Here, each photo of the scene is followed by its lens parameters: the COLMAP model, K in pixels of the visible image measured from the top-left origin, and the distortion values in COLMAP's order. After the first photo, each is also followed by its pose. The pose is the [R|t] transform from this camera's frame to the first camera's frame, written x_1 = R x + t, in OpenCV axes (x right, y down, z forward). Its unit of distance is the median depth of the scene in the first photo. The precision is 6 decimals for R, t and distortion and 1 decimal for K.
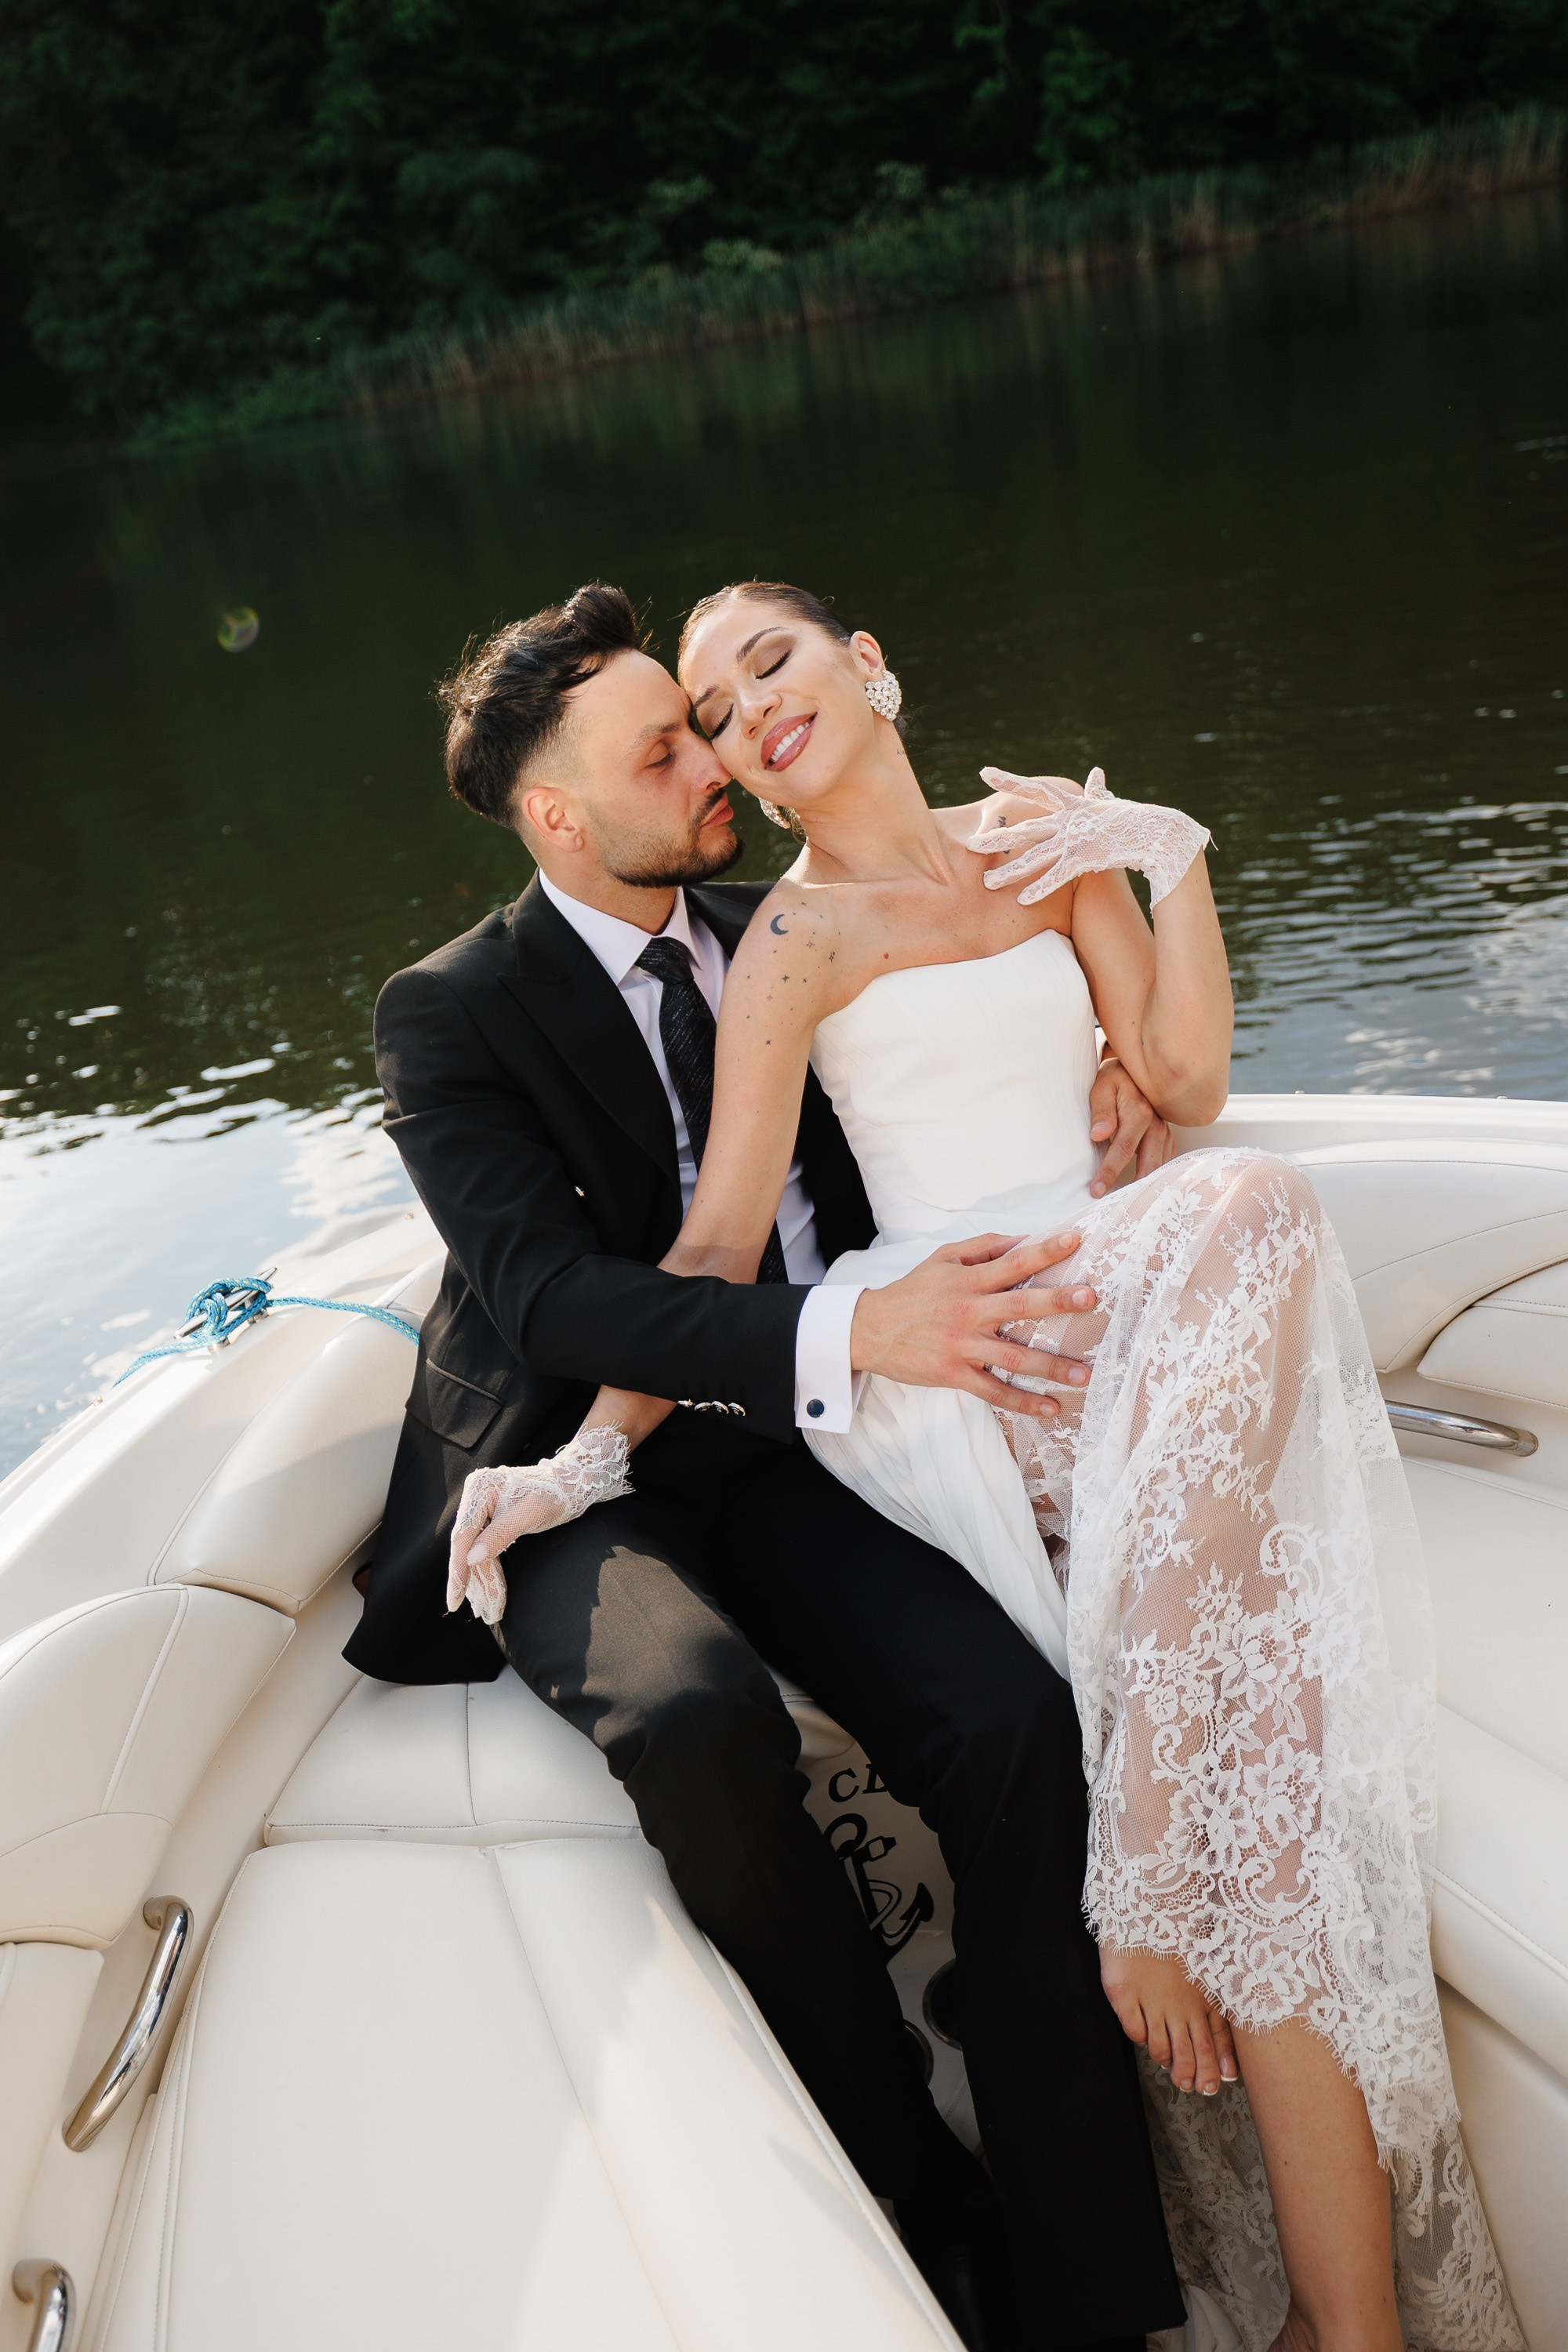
lens RADIAL K [[1953.2, 0, 778.0], [0, 1953.2, 1177.8], [0, 0, 1]] dist [0.010632, 0.002506]
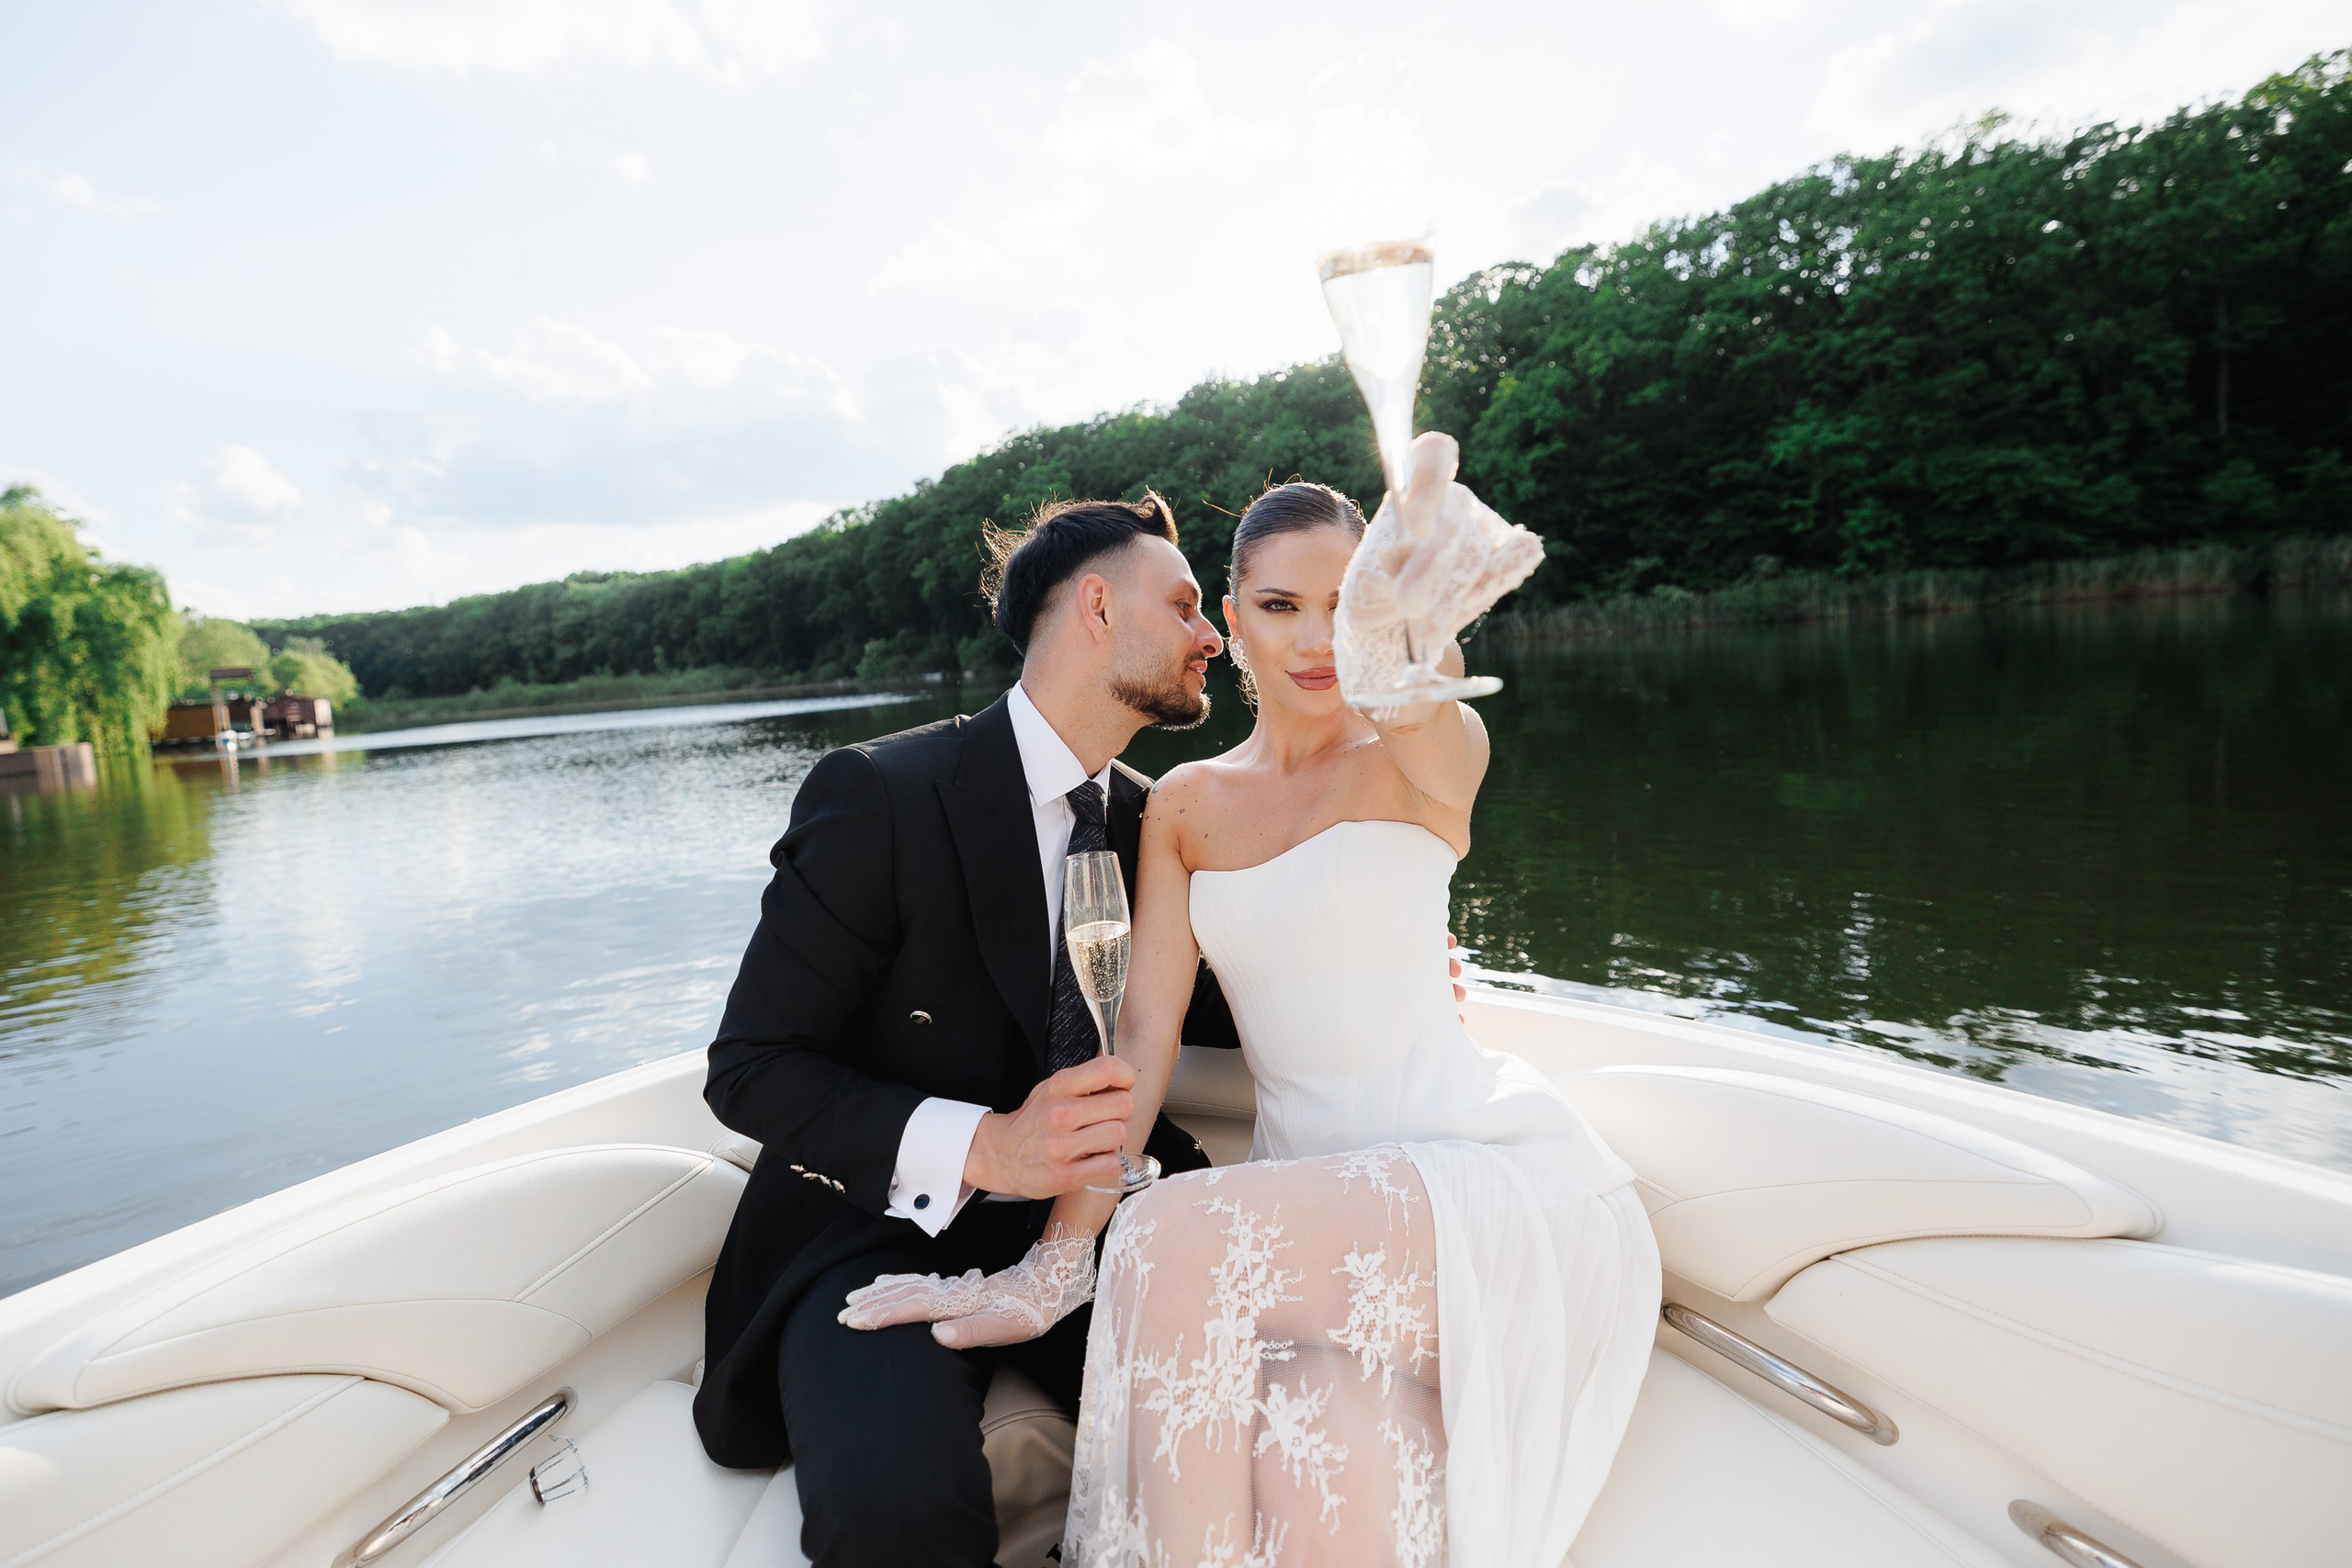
lens RADIAL K [[1044.8, 0, 1140.7], [0, 1044.8, 734.8], [0, 0, 1]] dist [0.010018, -0.001528]
pose [[0.747189, 0.164043, -0.644048, 0.309885], [-0.322036, 0.937063, -0.134932, 0.000455], [0.581379, 0.308226, 0.752991, -0.117446]]
